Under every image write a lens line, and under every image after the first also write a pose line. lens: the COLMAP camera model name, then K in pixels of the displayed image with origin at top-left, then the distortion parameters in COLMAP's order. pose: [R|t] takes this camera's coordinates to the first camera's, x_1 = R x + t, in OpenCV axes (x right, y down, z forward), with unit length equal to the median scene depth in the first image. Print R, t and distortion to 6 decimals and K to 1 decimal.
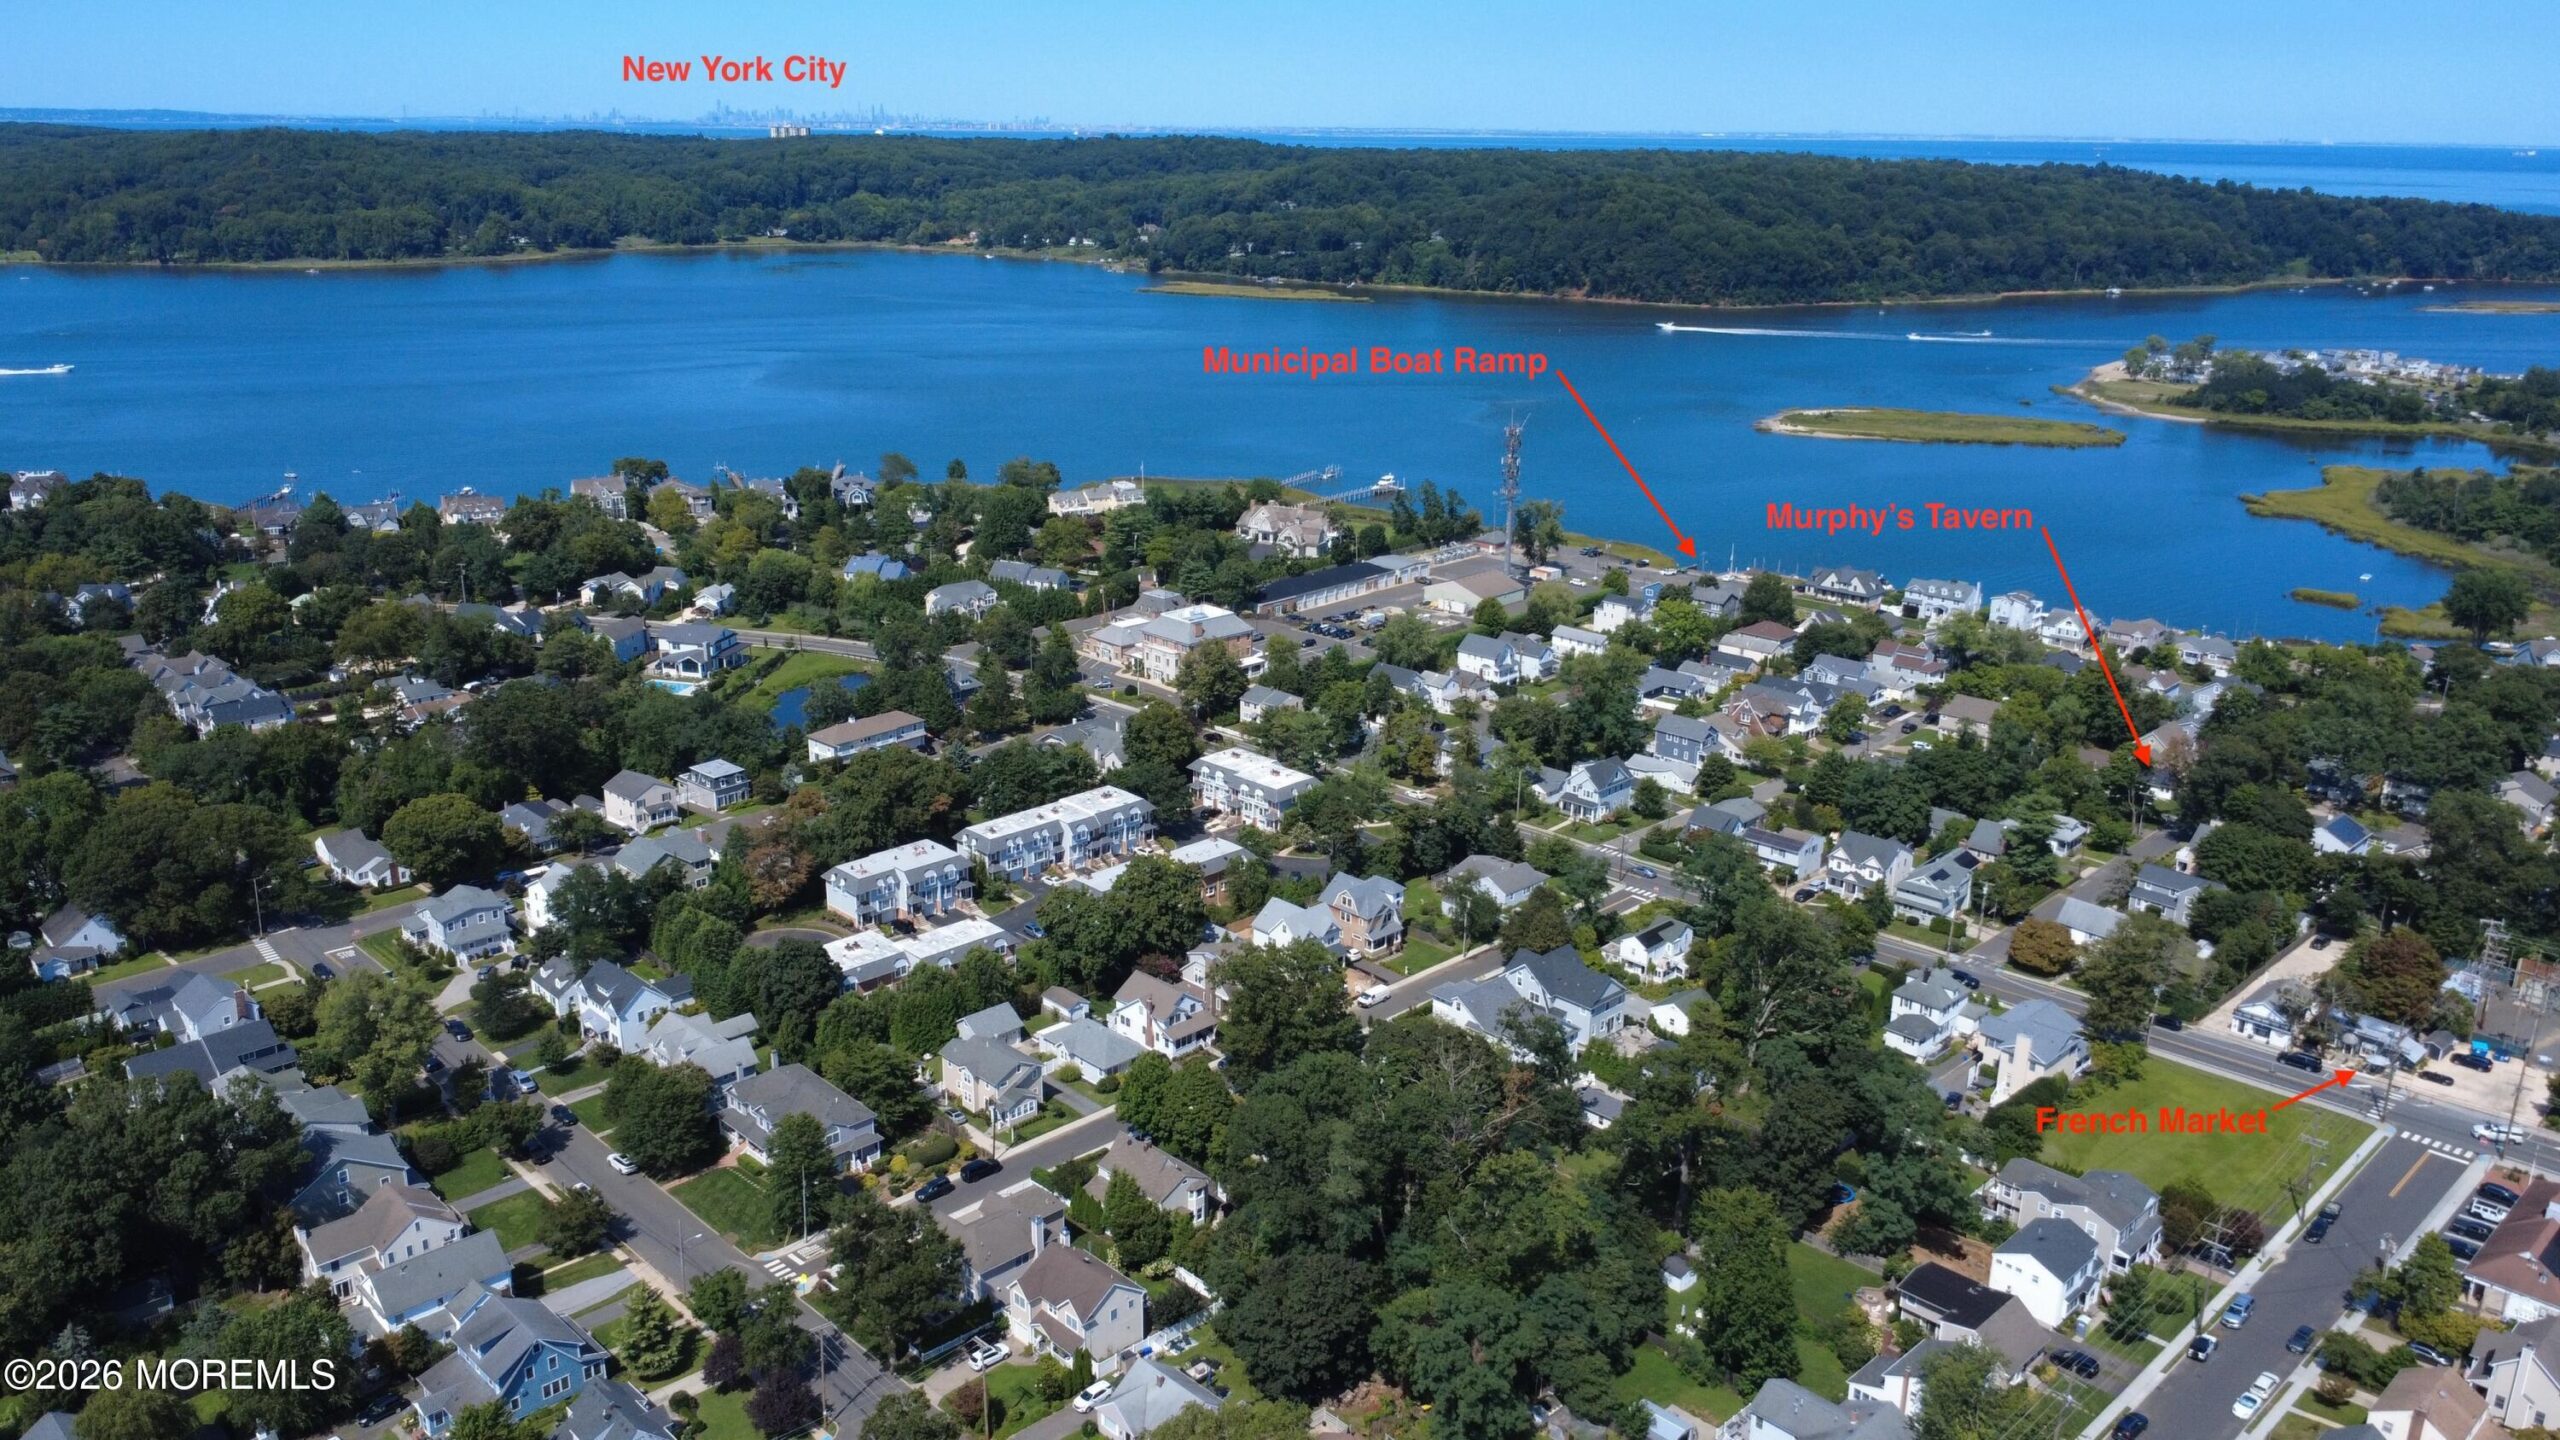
lens RADIAL K [[1941.0, 0, 1280.0], [0, 1941.0, 720.0], [0, 0, 1]] dist [-0.002688, -0.006278]
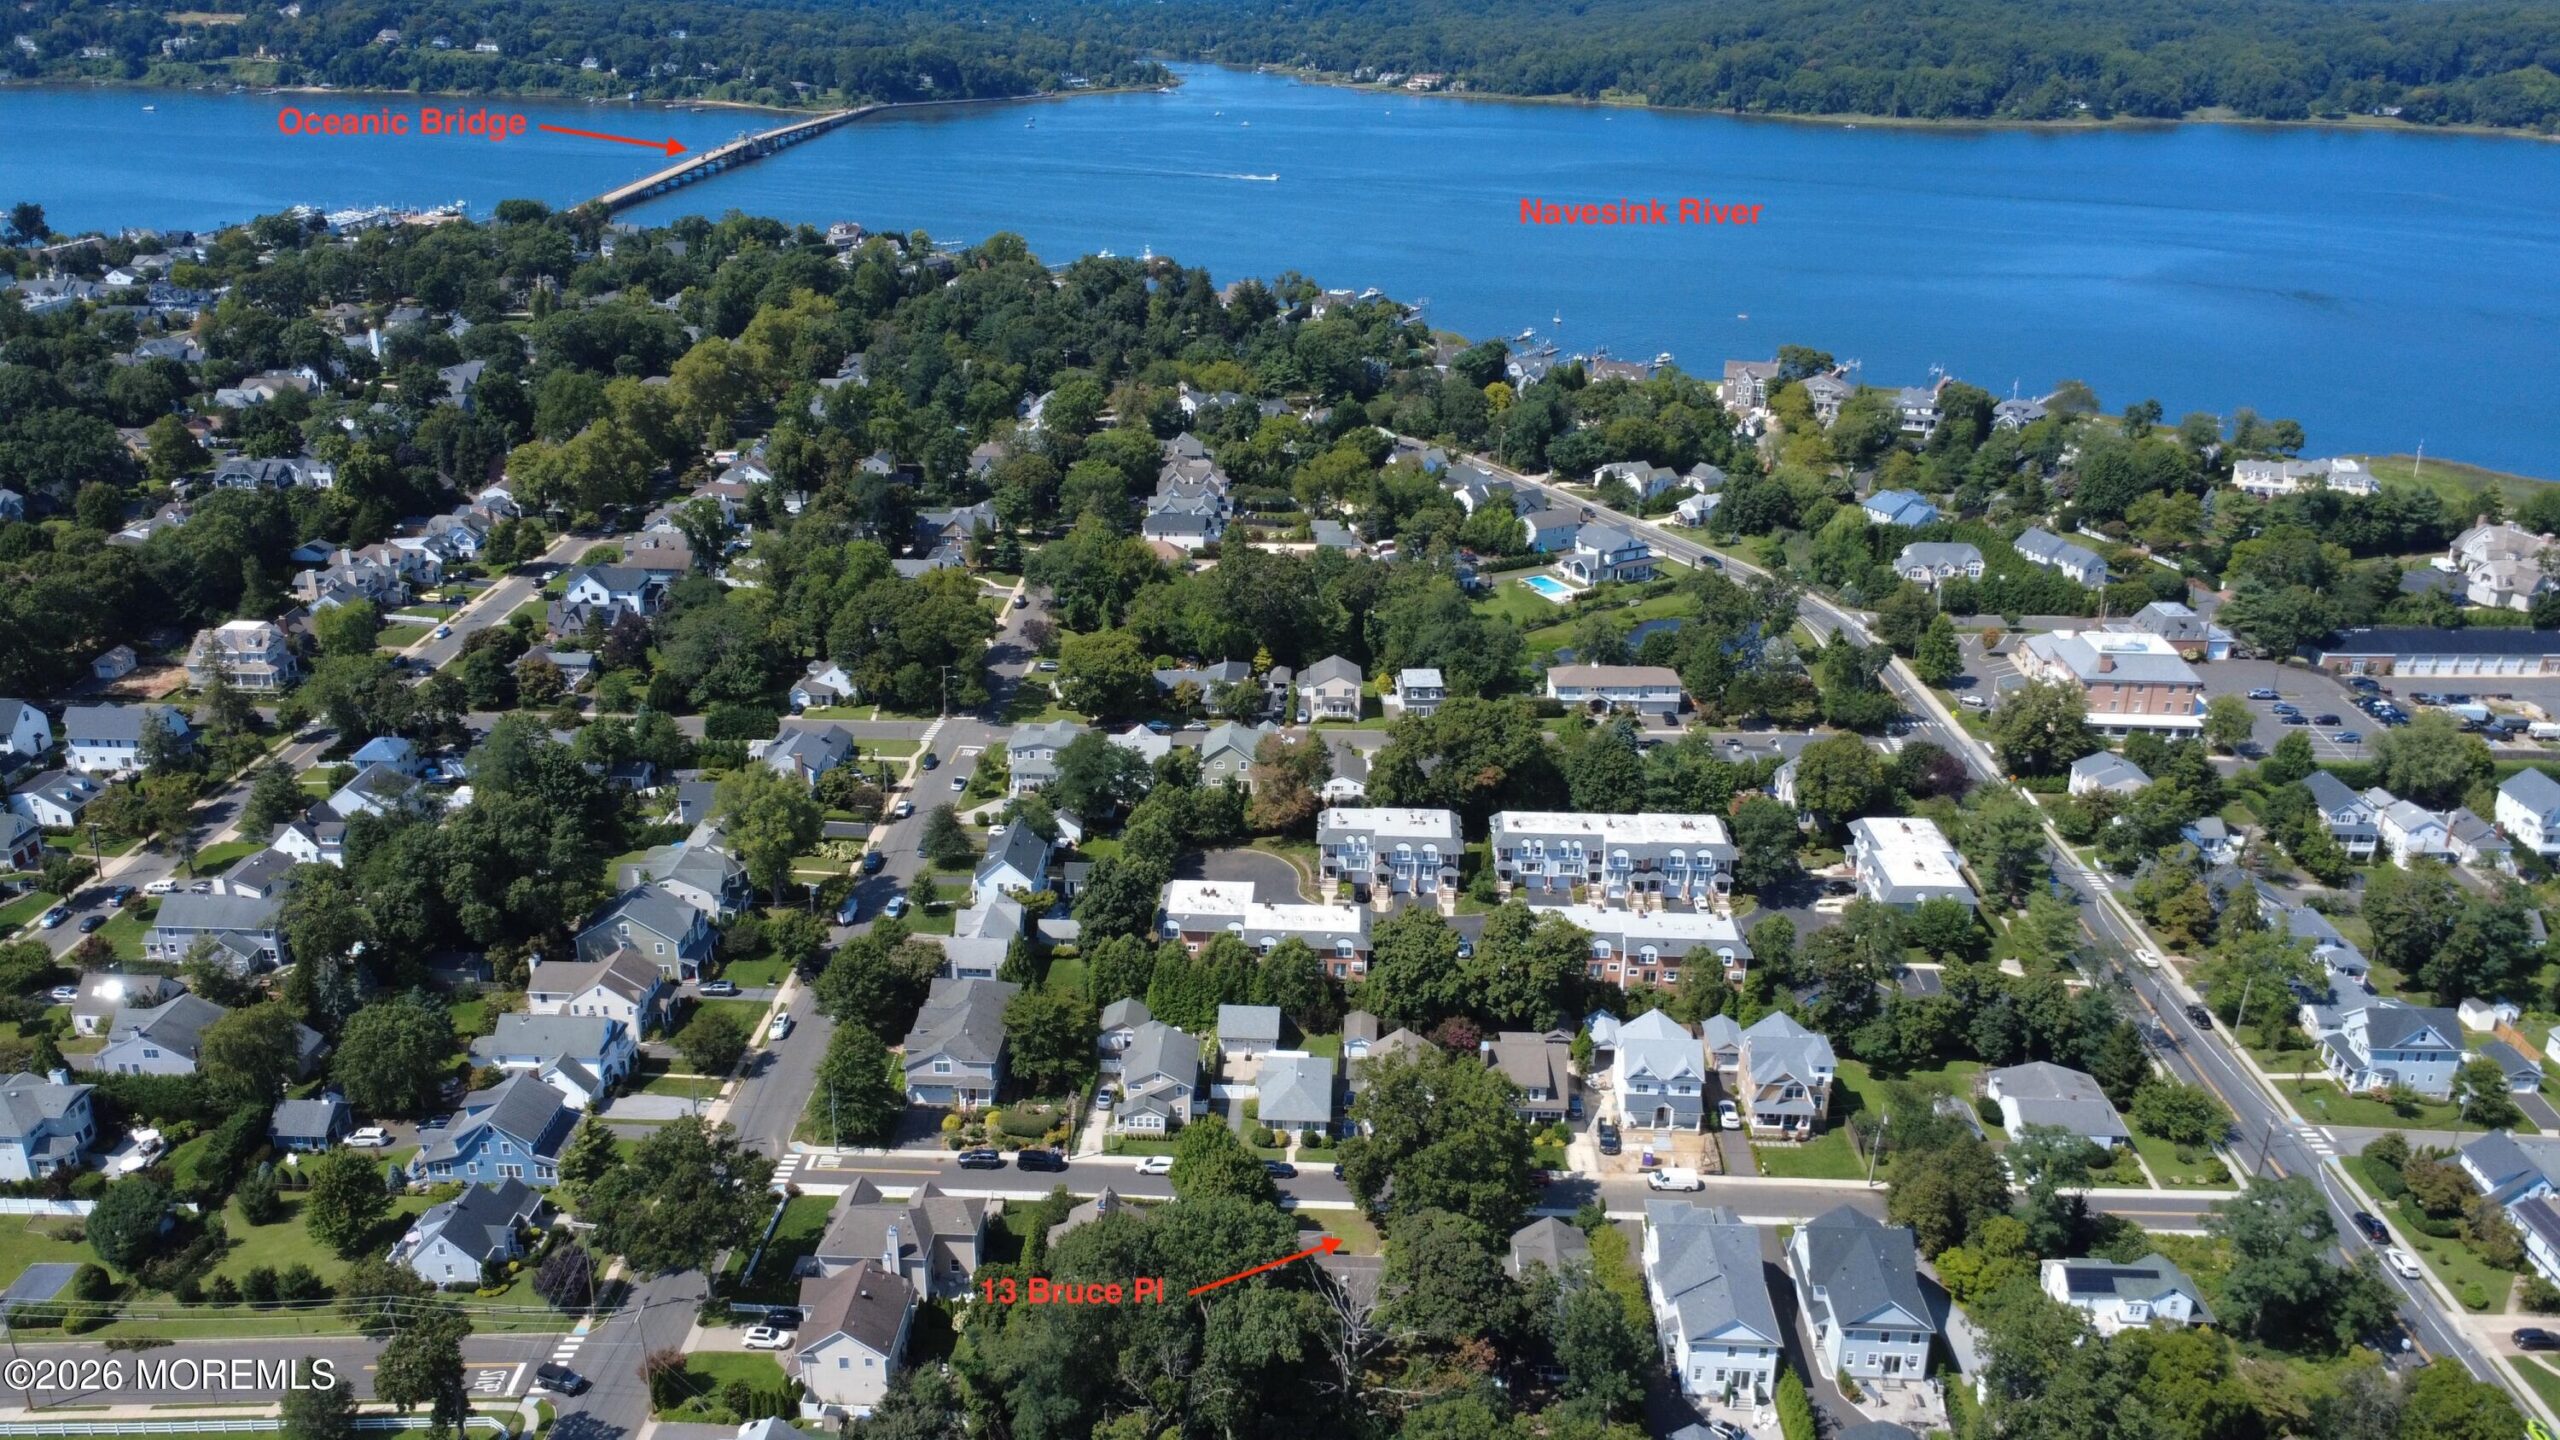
lens RADIAL K [[1941.0, 0, 1280.0], [0, 1941.0, 720.0], [0, 0, 1]] dist [-0.002688, -0.006278]
pose [[0.676471, 0.263337, -0.687779, 0.082874], [-0.216373, 0.963738, 0.156180, -0.022734], [0.703967, 0.043166, 0.708920, 0.069430]]
